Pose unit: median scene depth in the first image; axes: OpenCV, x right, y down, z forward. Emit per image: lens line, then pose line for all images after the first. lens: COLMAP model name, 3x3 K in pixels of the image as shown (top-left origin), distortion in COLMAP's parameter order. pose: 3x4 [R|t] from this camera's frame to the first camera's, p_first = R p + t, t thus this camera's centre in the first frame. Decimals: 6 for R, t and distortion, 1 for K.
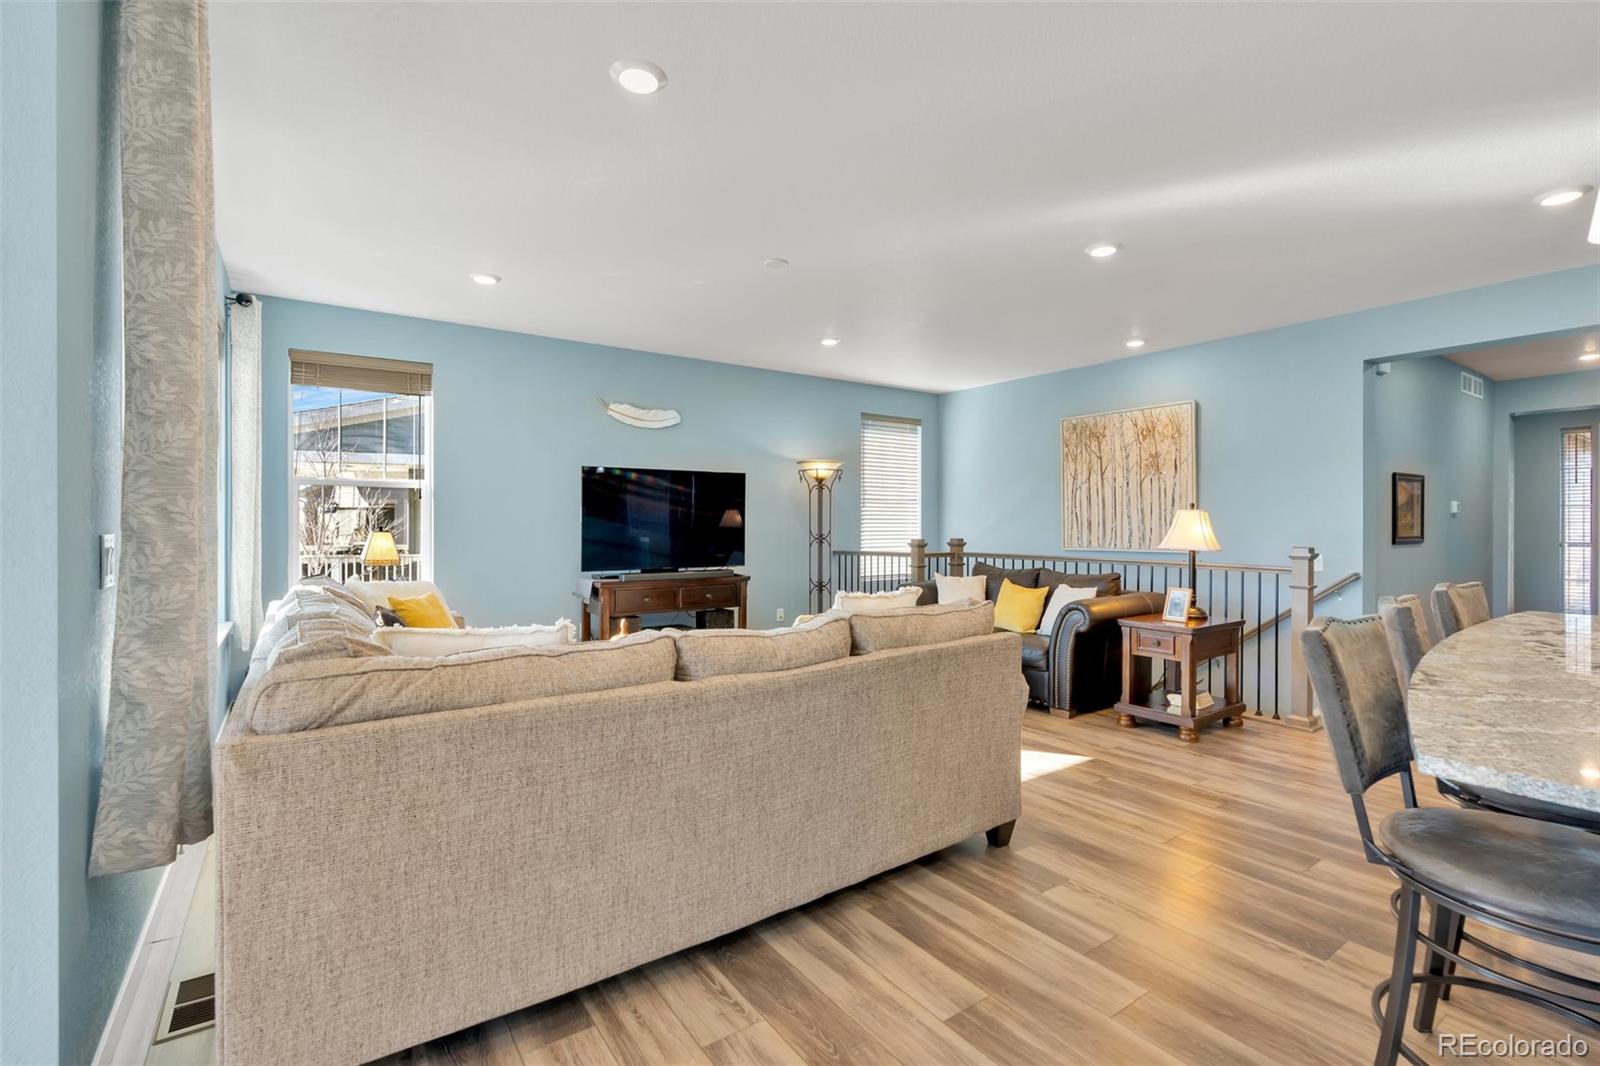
lens RADIAL K [[722.8, 0, 796.3], [0, 722.8, 523.2], [0, 0, 1]] dist [-0.010622, 0.002242]
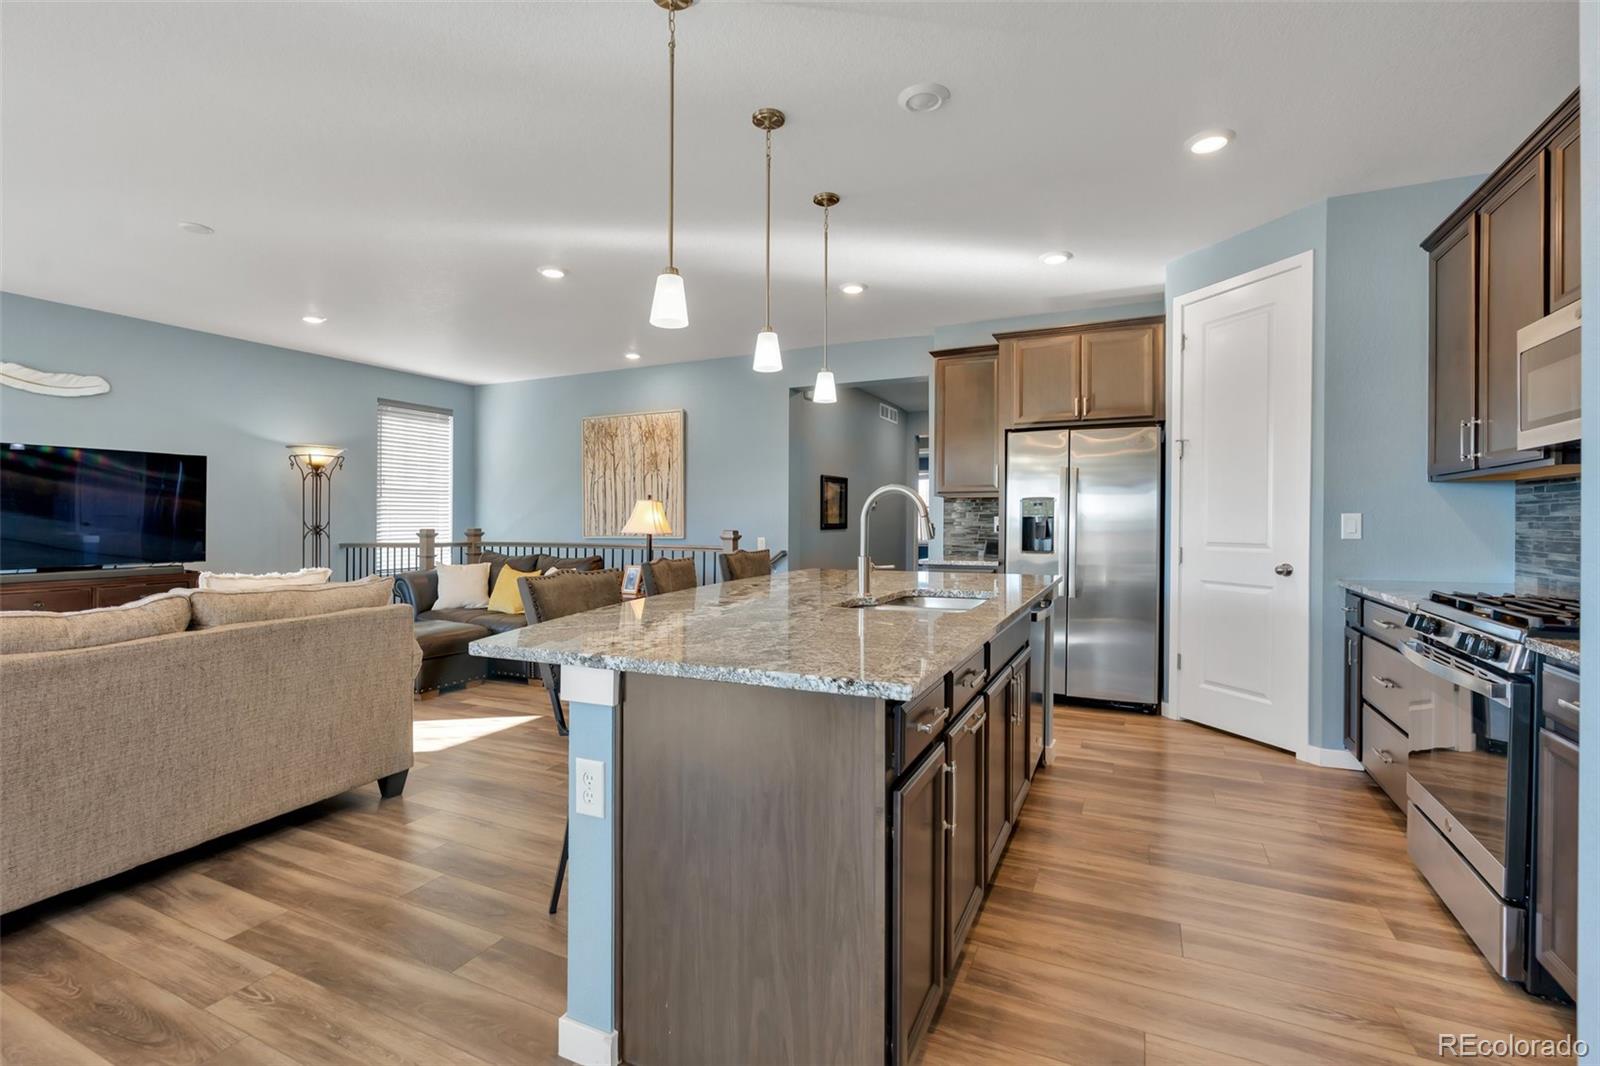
lens RADIAL K [[722.8, 0, 803.7], [0, 722.8, 519.1], [0, 0, 1]] dist [-0.010622, 0.002242]
pose [[0.865696, -0.002202, 0.500566, 0.142125], [0.002508, 0.999997, 0.000060, 0.011191], [-0.500565, 0.001204, 0.865698, -0.141907]]
